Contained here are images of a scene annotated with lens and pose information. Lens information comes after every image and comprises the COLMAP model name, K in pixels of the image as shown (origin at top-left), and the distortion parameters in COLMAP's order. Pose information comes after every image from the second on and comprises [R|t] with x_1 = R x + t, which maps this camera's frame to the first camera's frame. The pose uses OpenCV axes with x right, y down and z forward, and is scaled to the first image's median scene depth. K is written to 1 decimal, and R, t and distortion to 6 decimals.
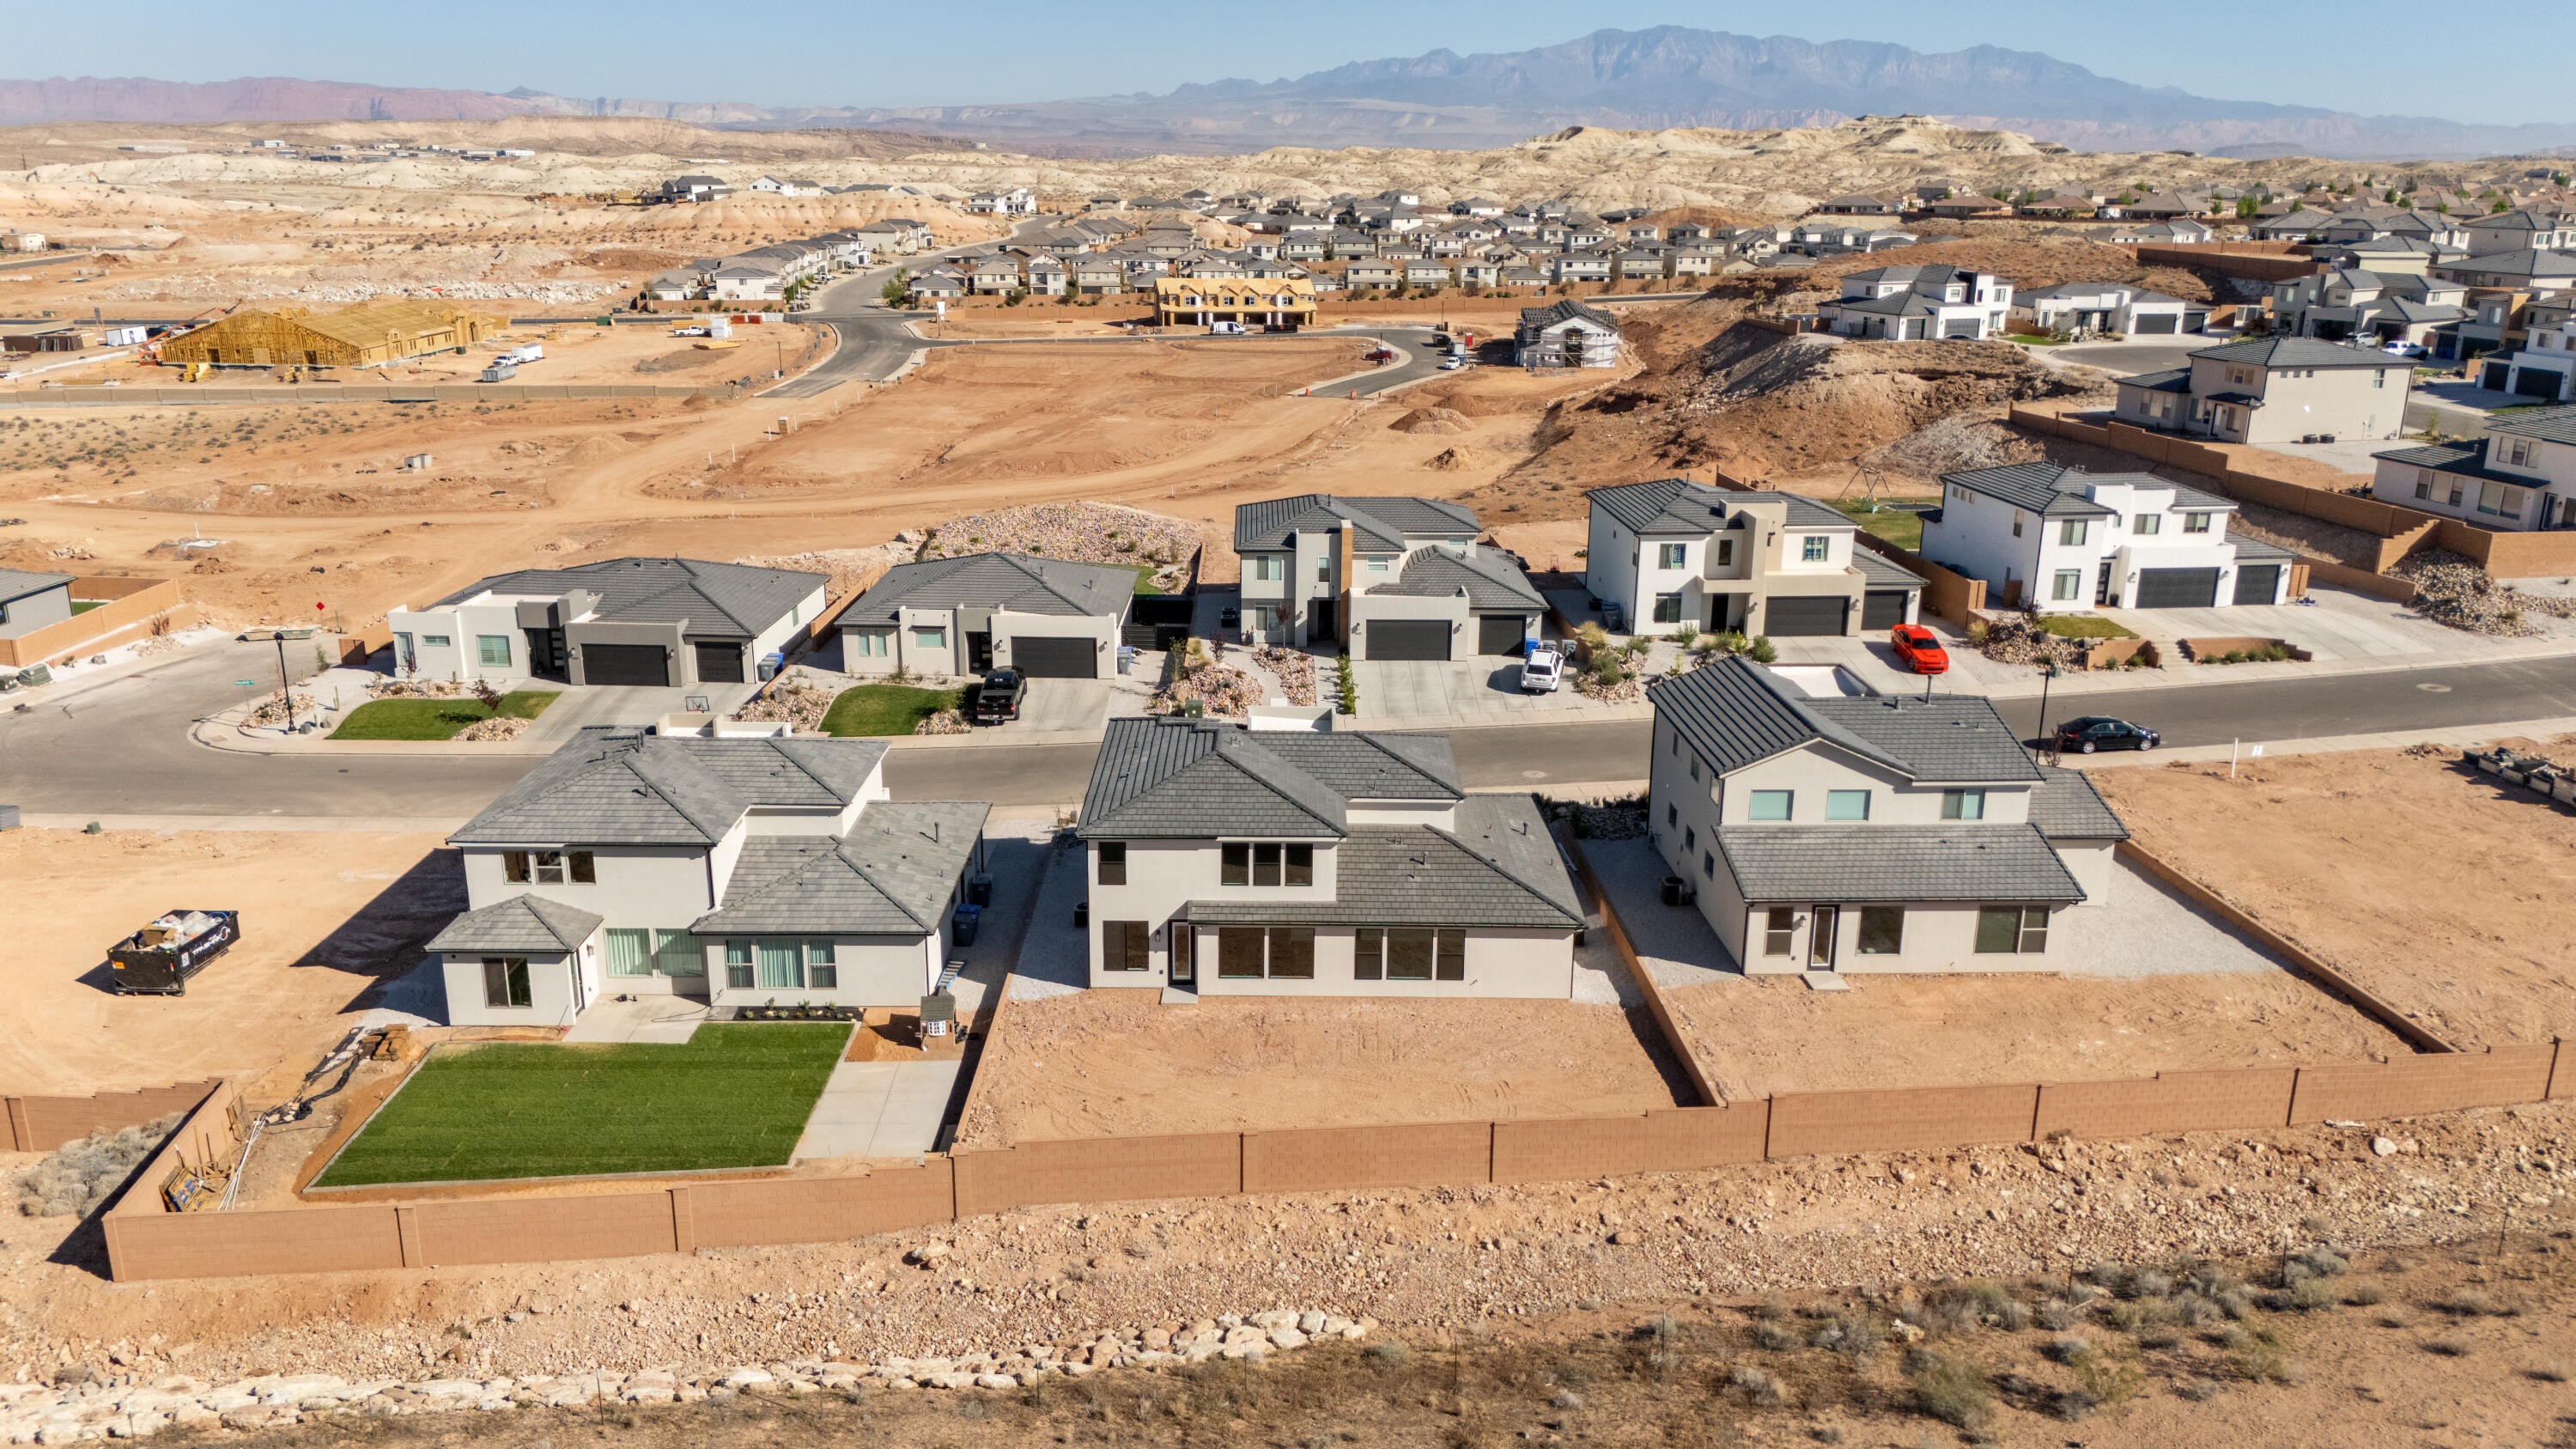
lens RADIAL K [[1914.5, 0, 1288.0], [0, 1914.5, 724.5], [0, 0, 1]] dist [0.062916, -0.059545]
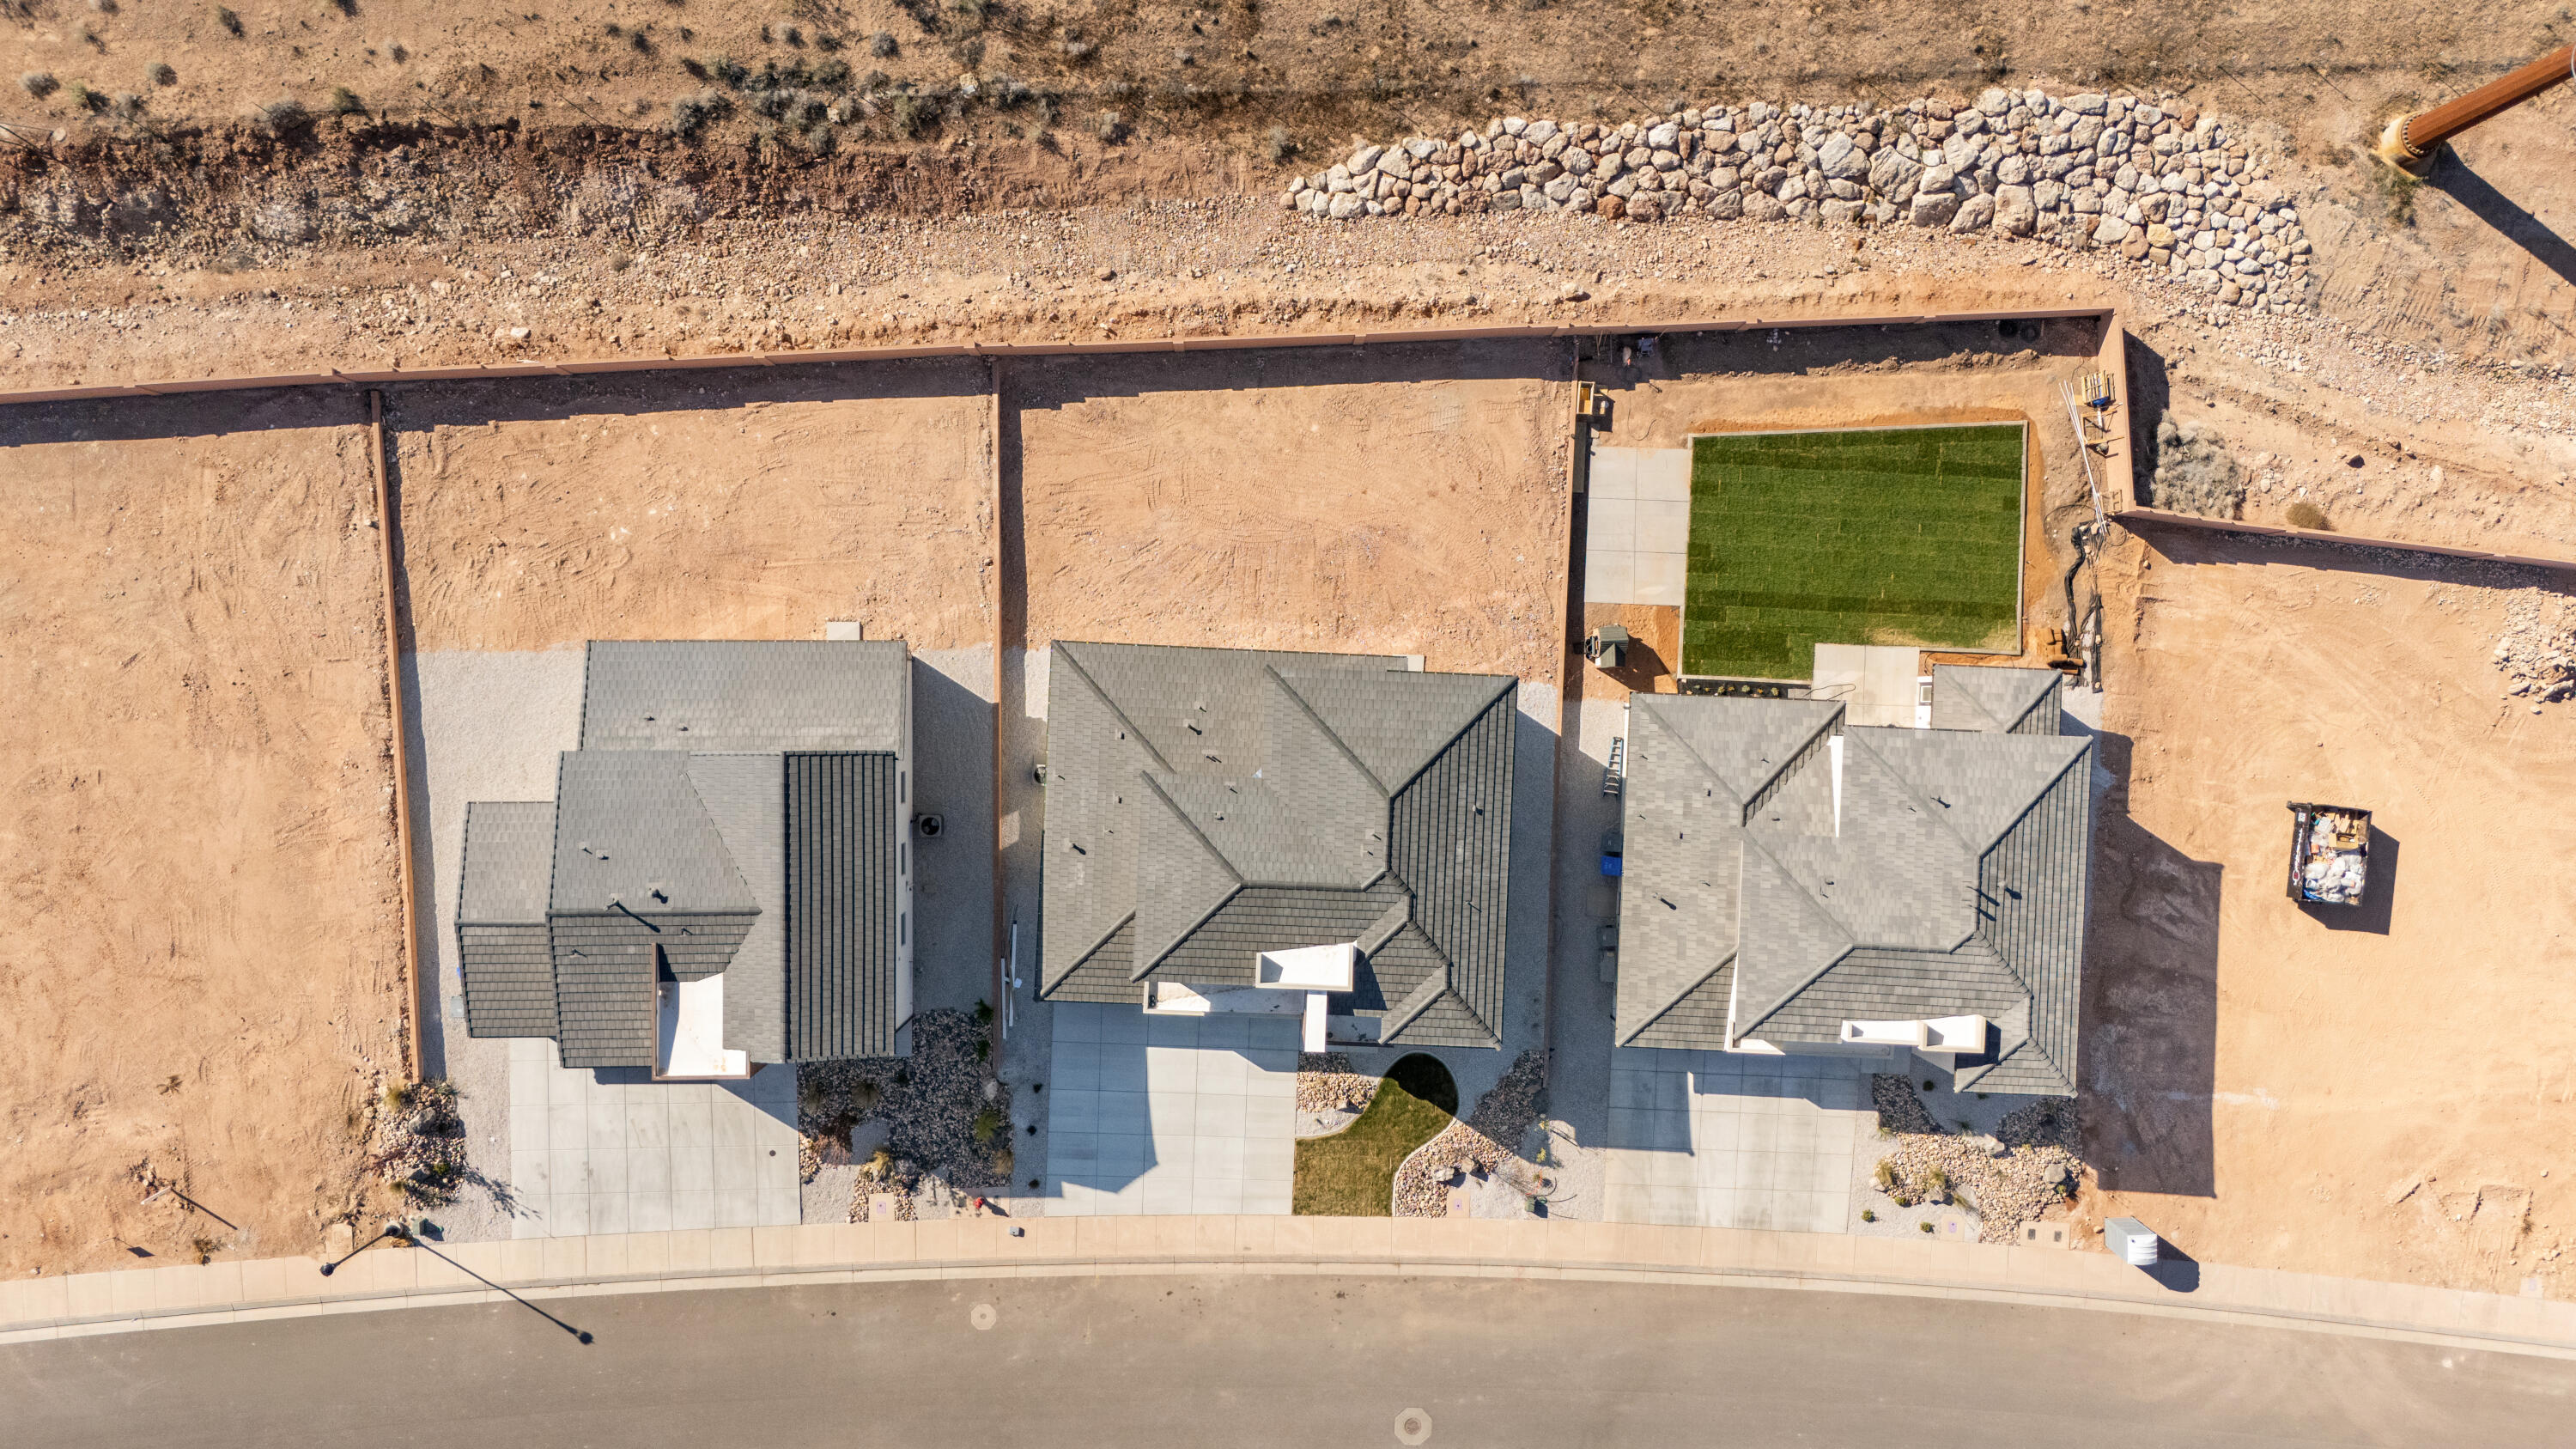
lens RADIAL K [[1914.5, 0, 1288.0], [0, 1914.5, 724.5], [0, 0, 1]] dist [0.062916, -0.059545]
pose [[-0.998285, -0.047879, -0.033694, 0.053459], [-0.018688, -0.284808, 0.958402, -0.987001], [-0.055484, 0.957388, 0.283425, 0.724239]]
